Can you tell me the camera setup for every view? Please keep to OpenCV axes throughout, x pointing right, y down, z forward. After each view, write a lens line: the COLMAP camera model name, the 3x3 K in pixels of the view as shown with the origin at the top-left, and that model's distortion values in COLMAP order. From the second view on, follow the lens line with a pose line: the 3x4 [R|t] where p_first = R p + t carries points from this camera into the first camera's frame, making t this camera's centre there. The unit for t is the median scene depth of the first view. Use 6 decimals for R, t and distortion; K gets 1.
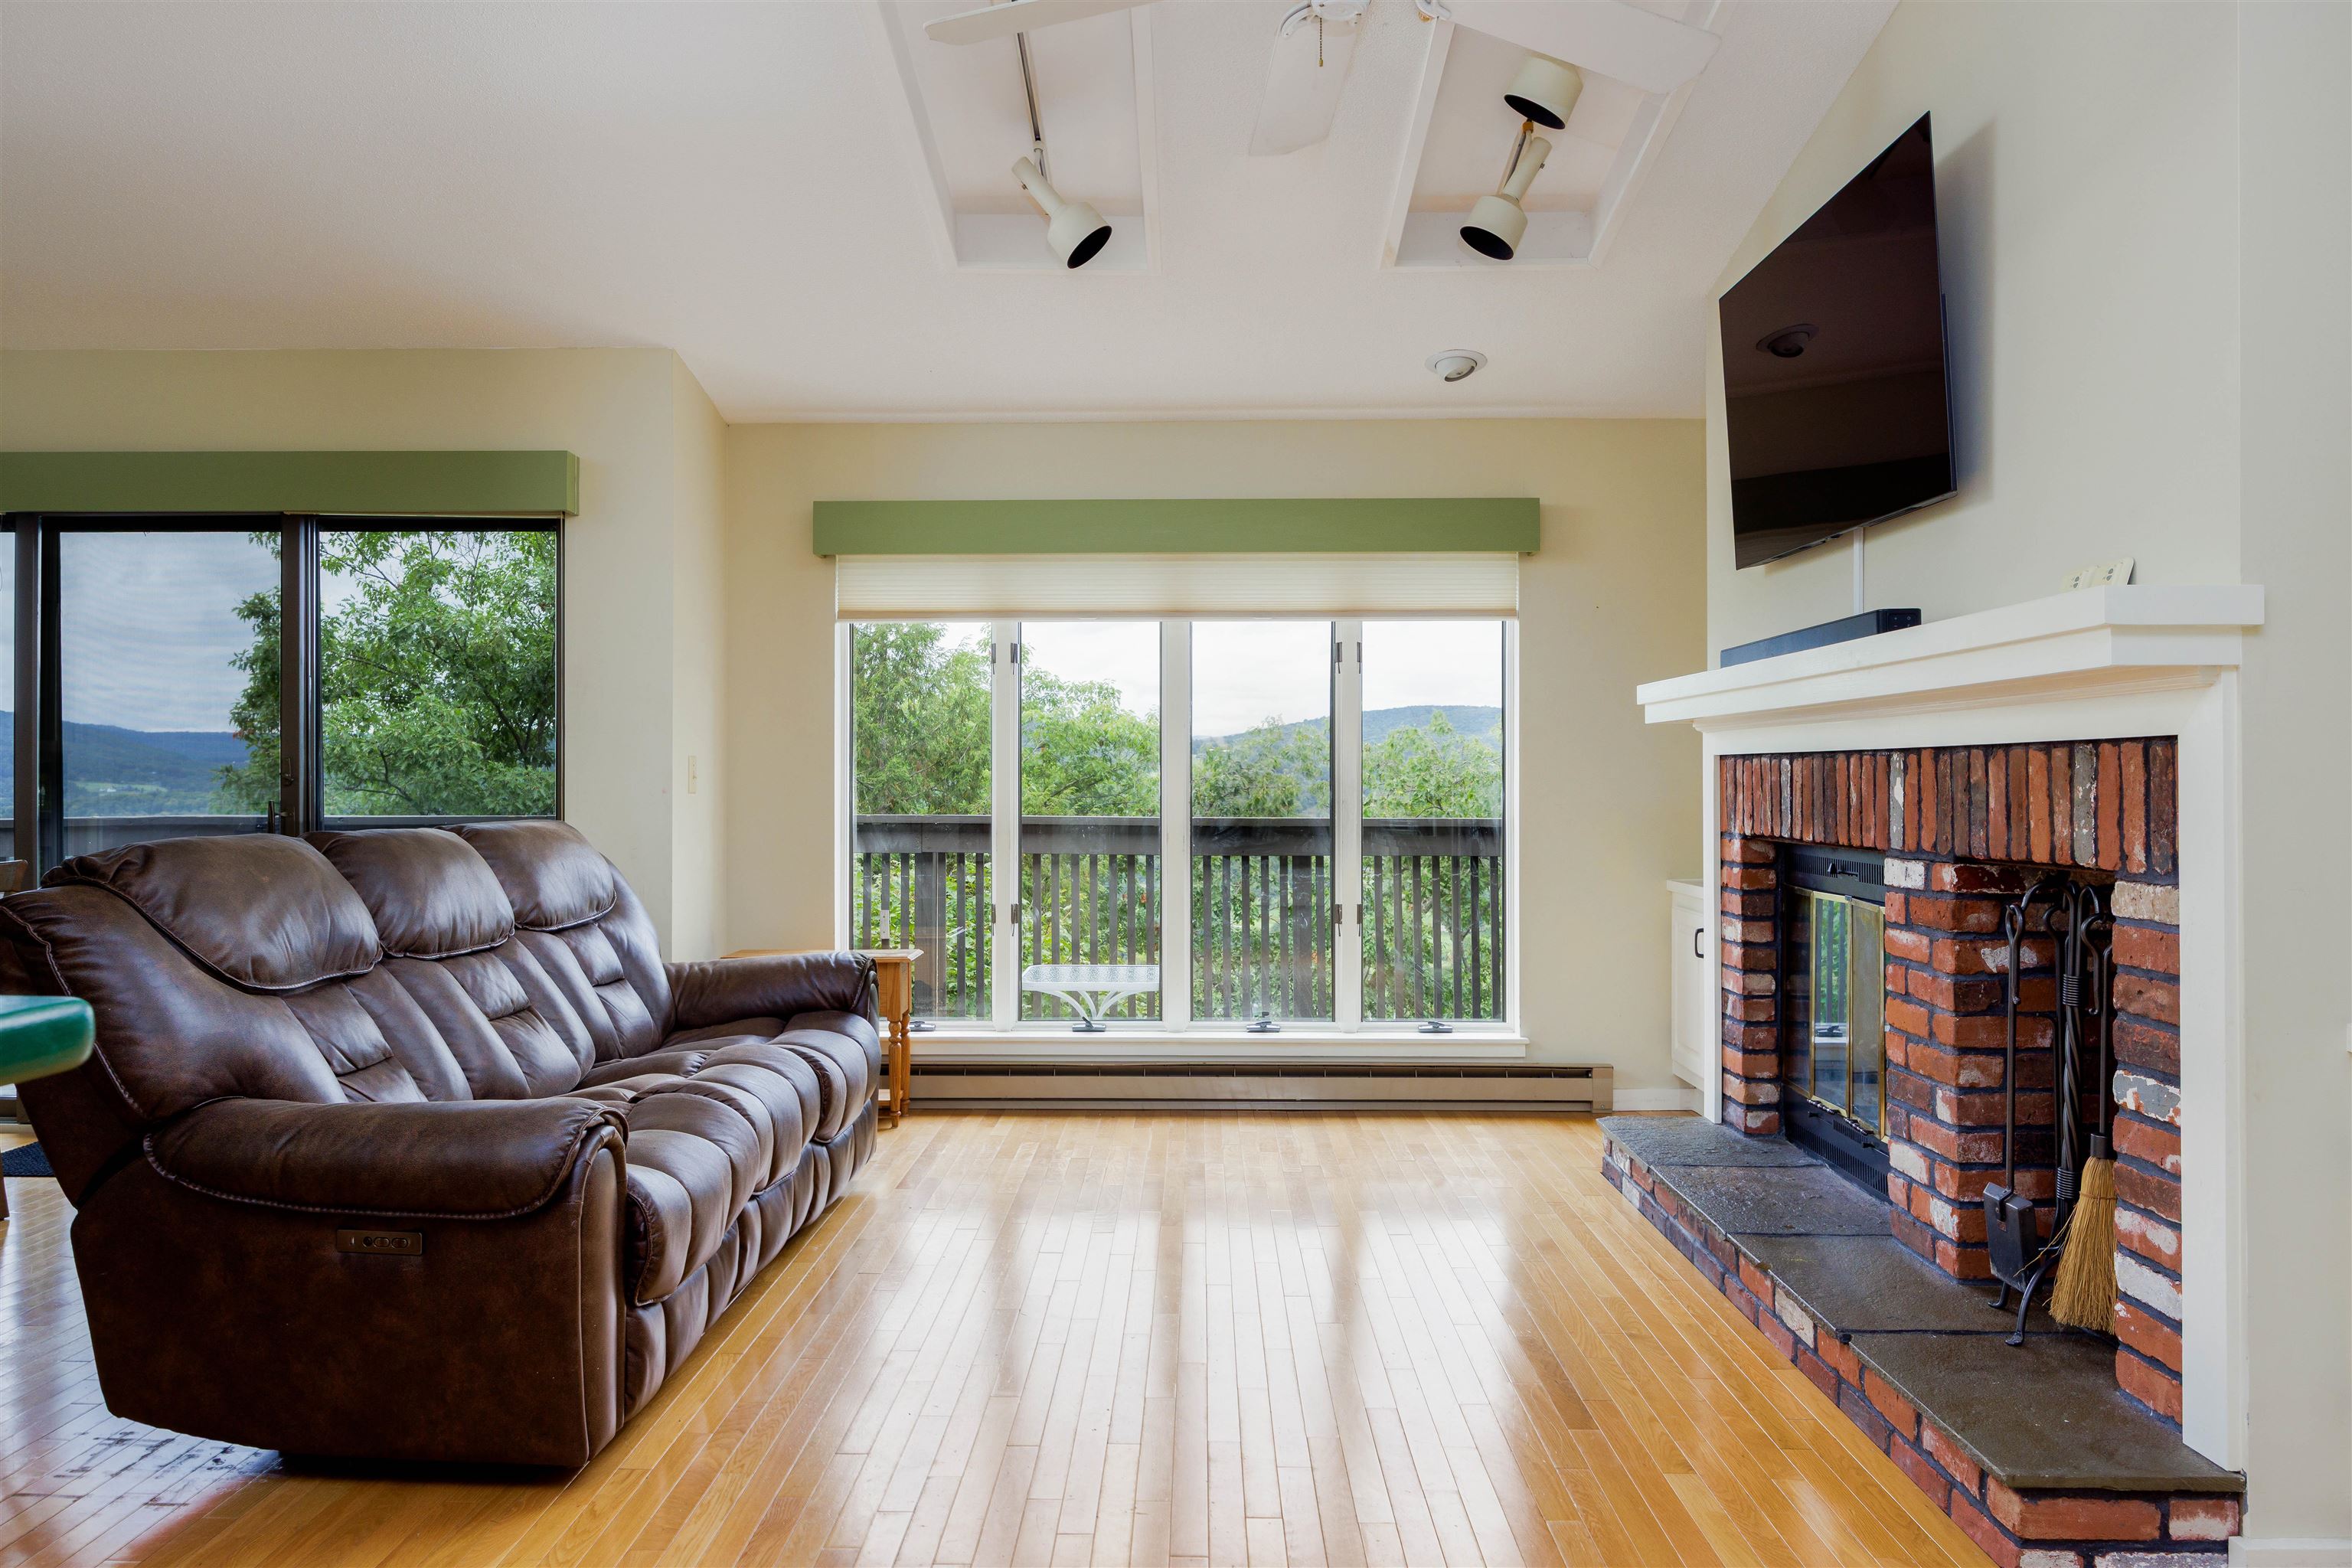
lens RADIAL K [[1628.6, 0, 1164.1], [0, 1628.6, 773.9], [0, 0, 1]] dist [-0.006304, 0.006125]
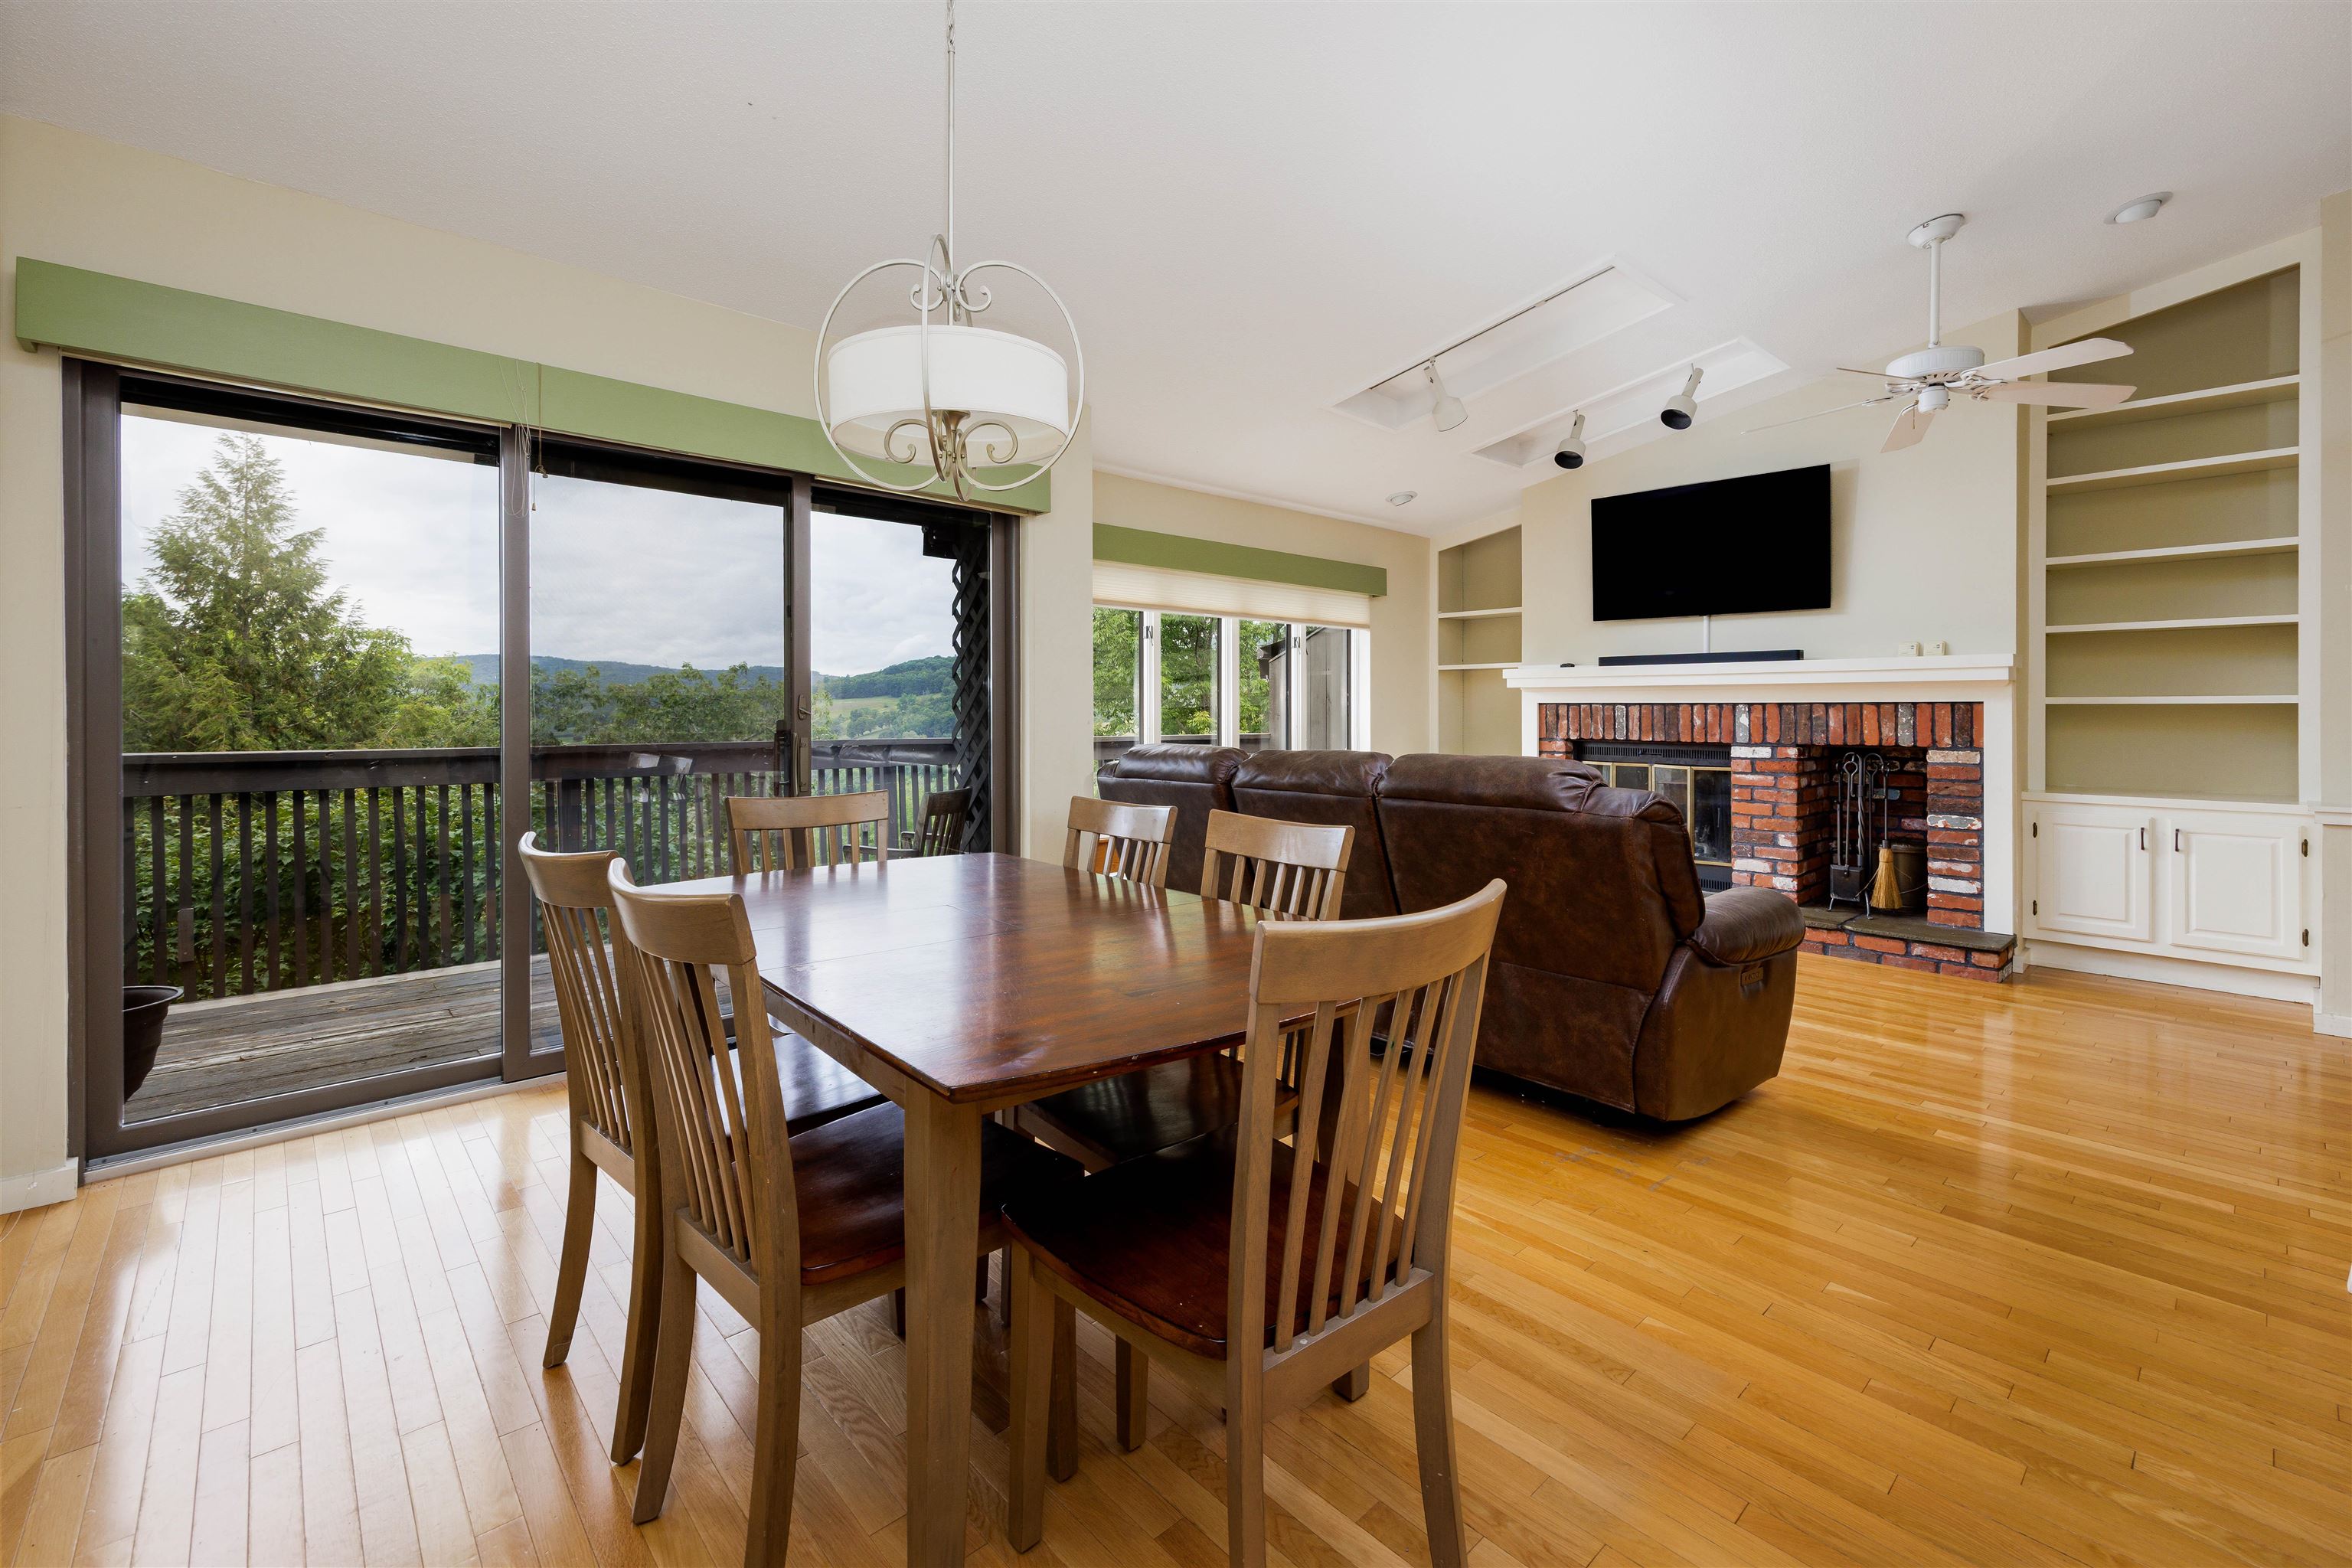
lens RADIAL K [[994.9, 0, 1257.2], [0, 994.9, 708.7], [0, 0, 1]] dist [0.010058, -0.000033]
pose [[0.705353, -0.006290, 0.708828, -1.198816], [0.002069, 0.999975, 0.006814, -0.018716], [-0.708853, -0.003340, 0.705348, 0.455825]]
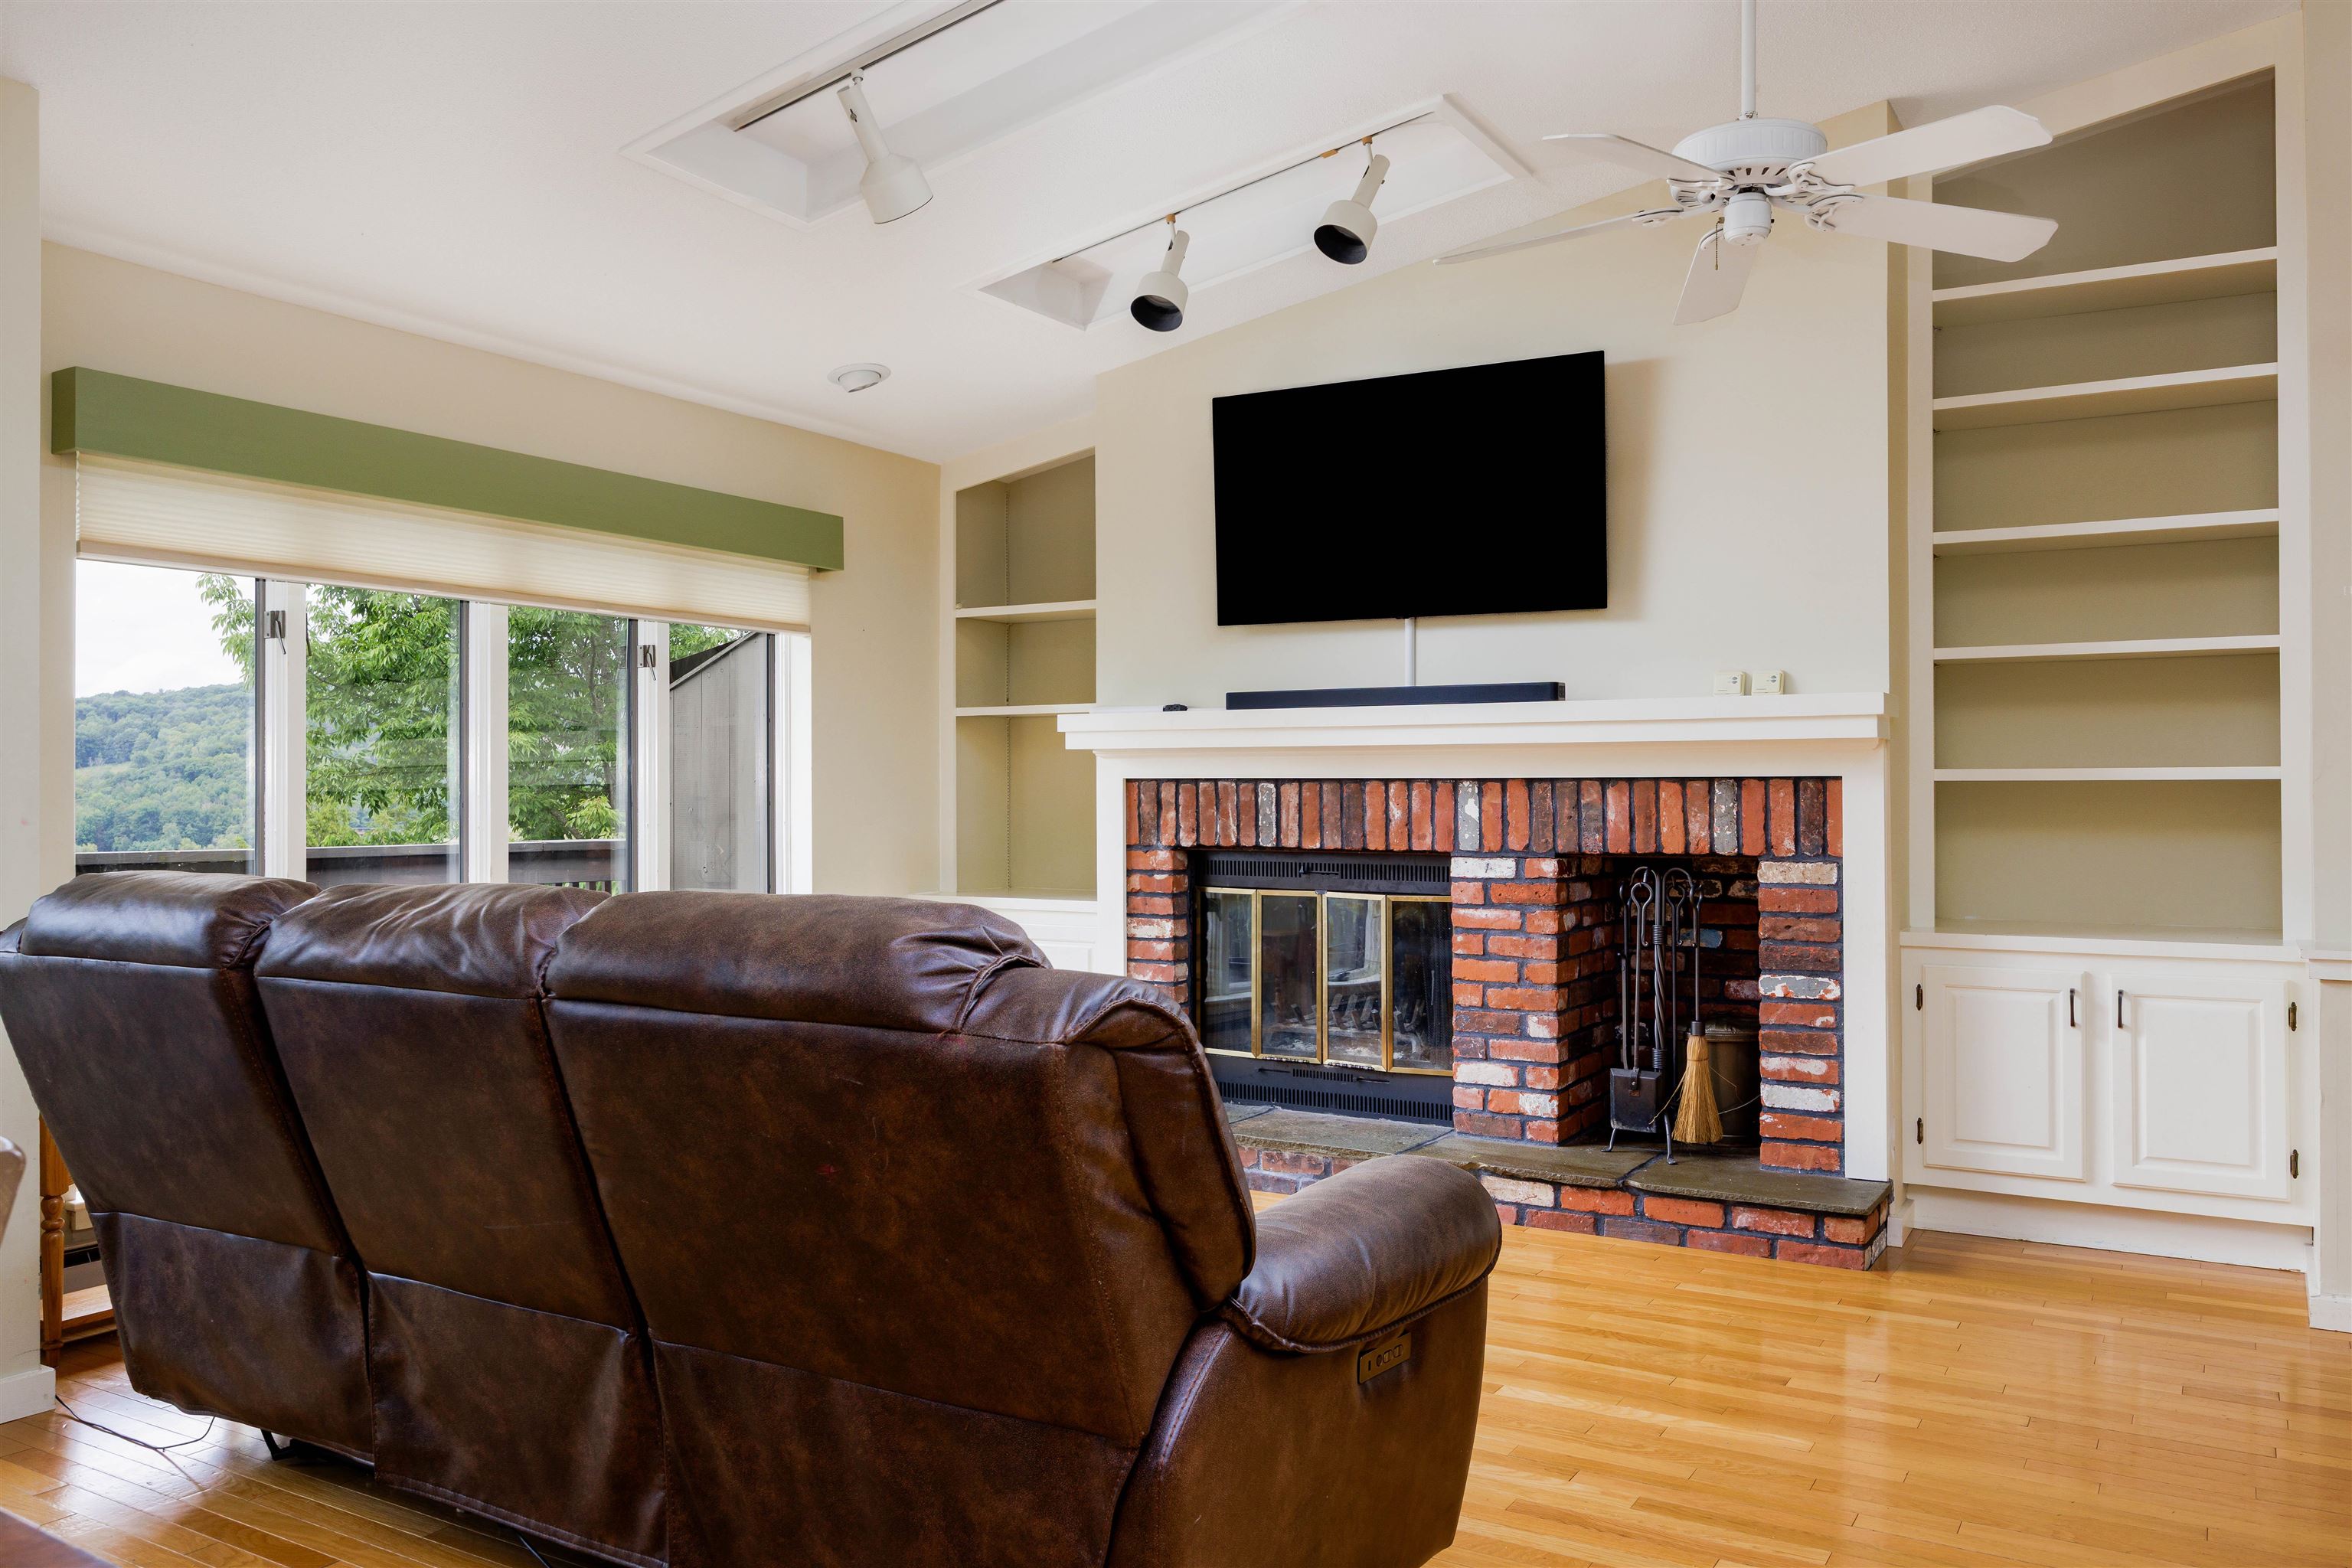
lens RADIAL K [[1757.2, 0, 1183.8], [0, 1757.2, 769.0], [0, 0, 1]] dist [0.000554, 0.002470]
pose [[0.501940, 0.004874, 0.864888, -0.987882], [0.000434, 0.999983, -0.005887, -0.015072], [-0.864902, 0.003330, 0.501930, 0.470605]]
